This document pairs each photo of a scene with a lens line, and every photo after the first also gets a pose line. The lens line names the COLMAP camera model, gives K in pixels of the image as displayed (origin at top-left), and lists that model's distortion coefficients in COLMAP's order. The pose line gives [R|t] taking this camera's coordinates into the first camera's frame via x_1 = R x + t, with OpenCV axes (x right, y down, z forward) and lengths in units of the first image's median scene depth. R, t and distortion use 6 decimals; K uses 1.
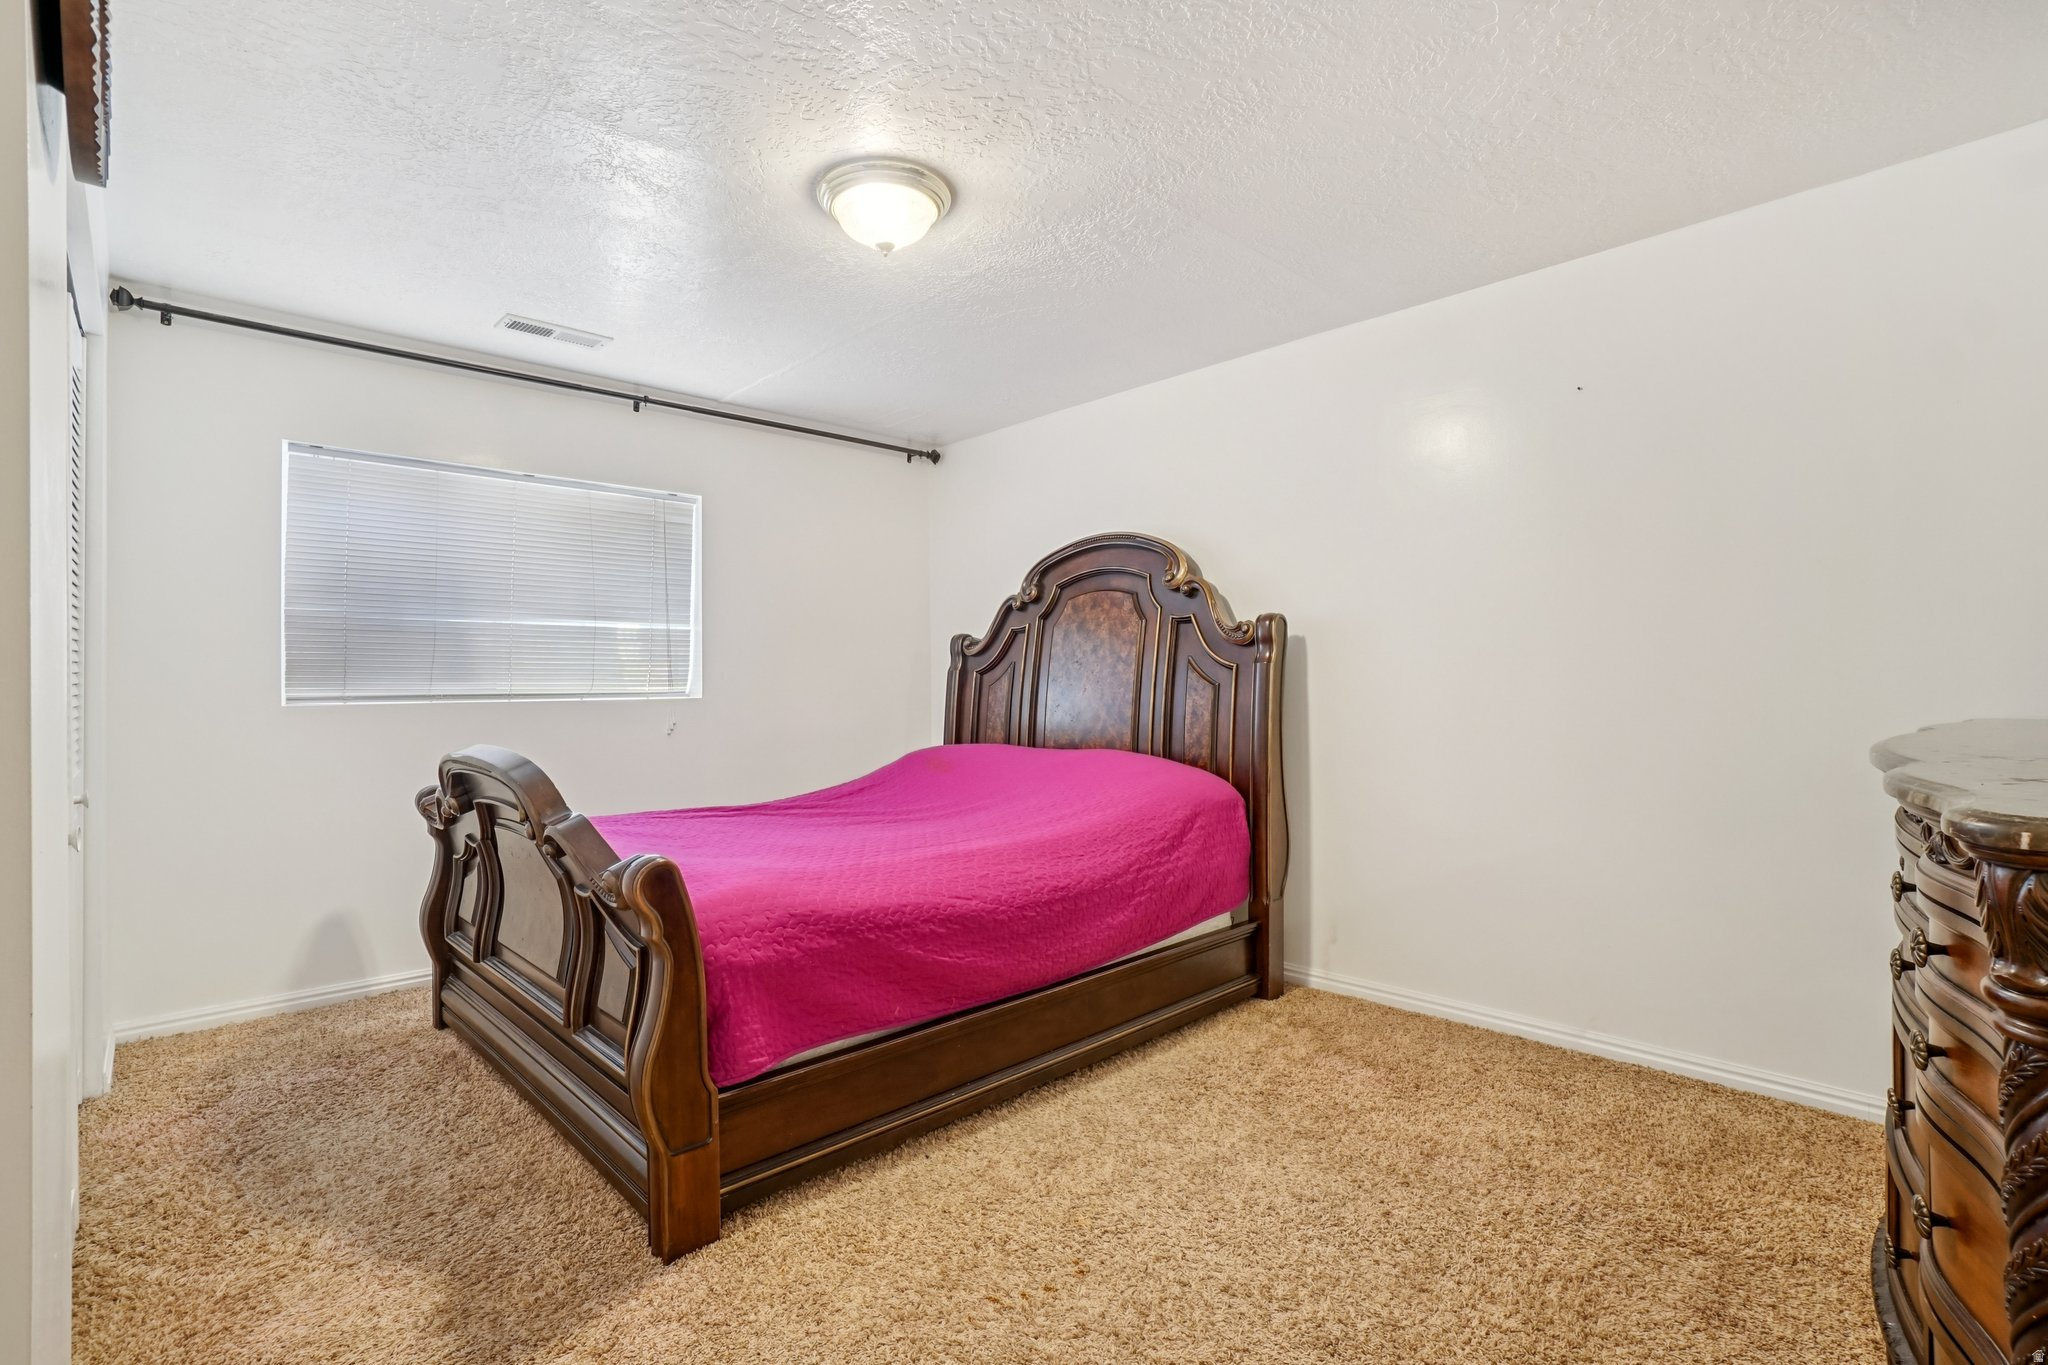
lens RADIAL K [[944.5, 0, 1024.0], [0, 944.5, 682.5], [0, 0, 1]] dist [-0.070837, 0.025779]
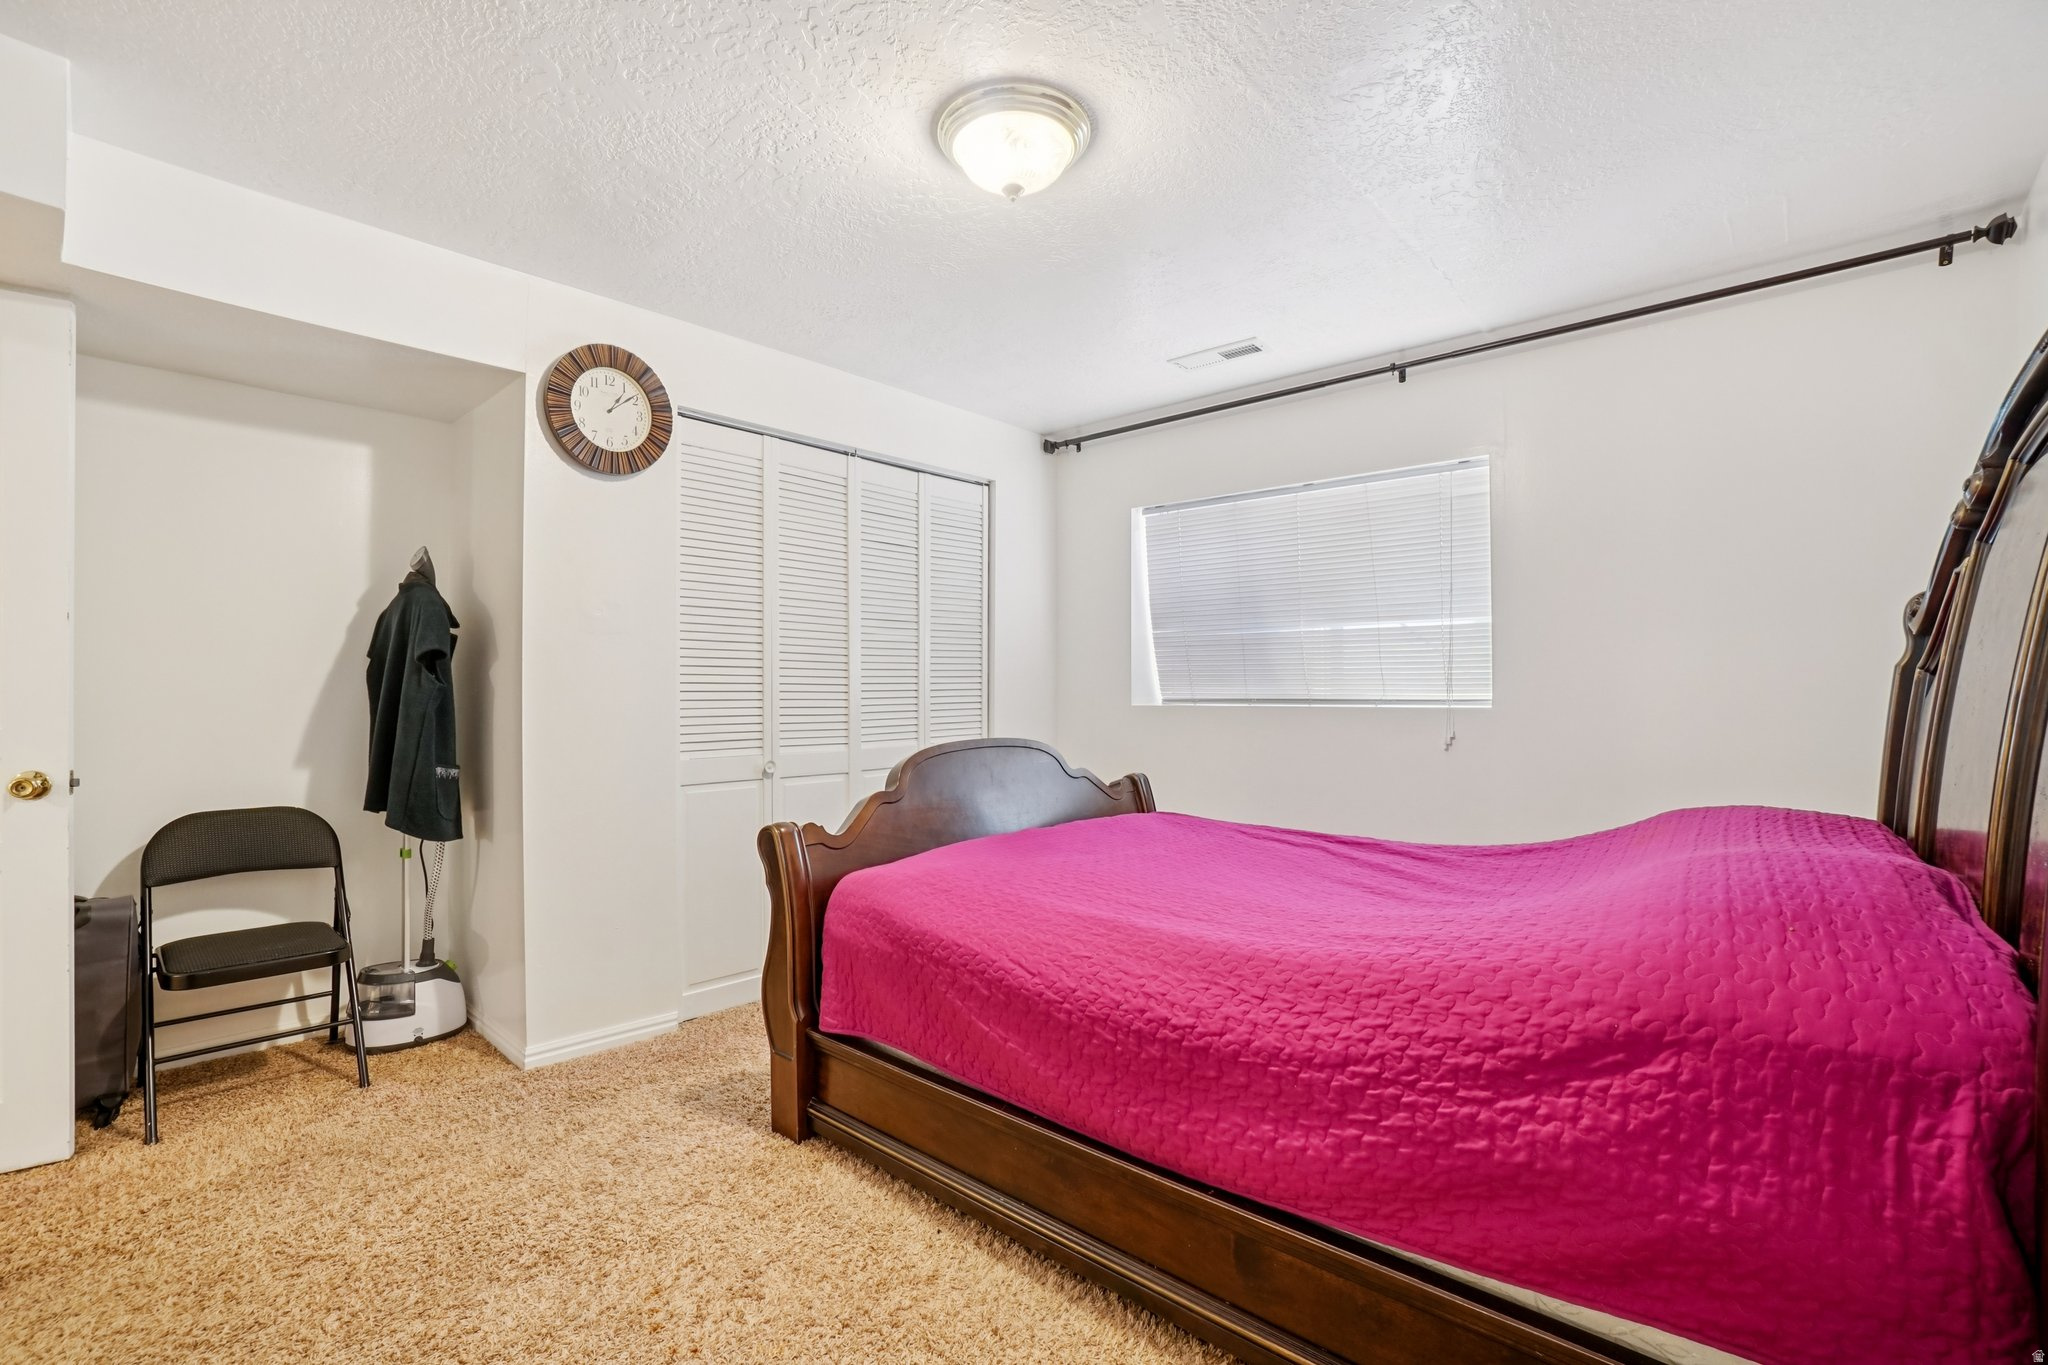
lens RADIAL K [[944.5, 0, 1024.0], [0, 944.5, 682.5], [0, 0, 1]] dist [-0.070837, 0.025779]
pose [[0.051298, -0.000507, -0.998683, 0.591029], [0.003427, 0.999994, -0.000332, -0.008531], [0.998678, -0.003405, 0.051299, 0.786268]]
